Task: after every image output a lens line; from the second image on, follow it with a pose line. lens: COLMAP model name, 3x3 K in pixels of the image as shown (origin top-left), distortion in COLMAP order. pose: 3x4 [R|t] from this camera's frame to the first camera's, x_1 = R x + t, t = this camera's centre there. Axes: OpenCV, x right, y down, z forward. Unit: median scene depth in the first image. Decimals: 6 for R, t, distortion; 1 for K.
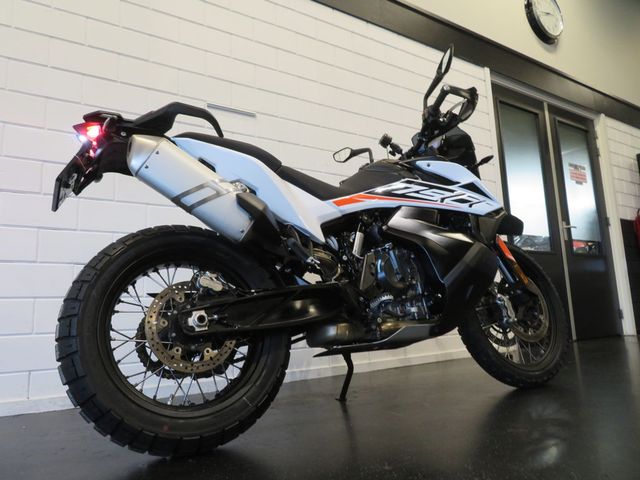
lens RADIAL K [[469.6, 0, 320.0], [0, 469.6, 240.0], [0, 0, 1]] dist [-0.000198, 0.000081]
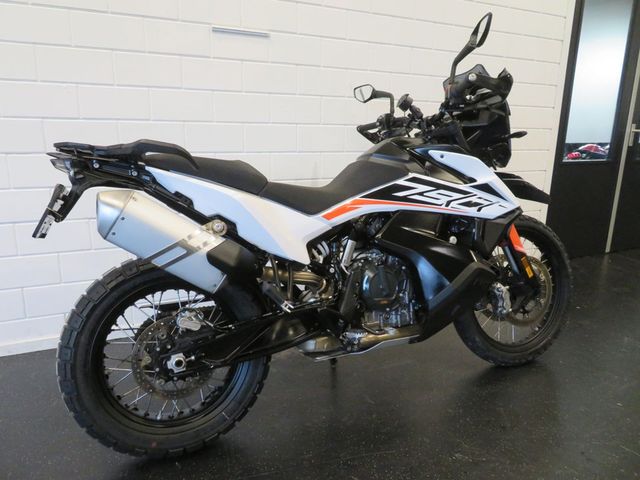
lens RADIAL K [[469.6, 0, 320.0], [0, 469.6, 240.0], [0, 0, 1]] dist [-0.000198, 0.000081]
pose [[0.990858, 0.086251, -0.103741, 0.113892], [-0.038870, 0.918854, 0.392678, -0.374088], [0.129191, -0.385056, 0.913806, 0.097629]]
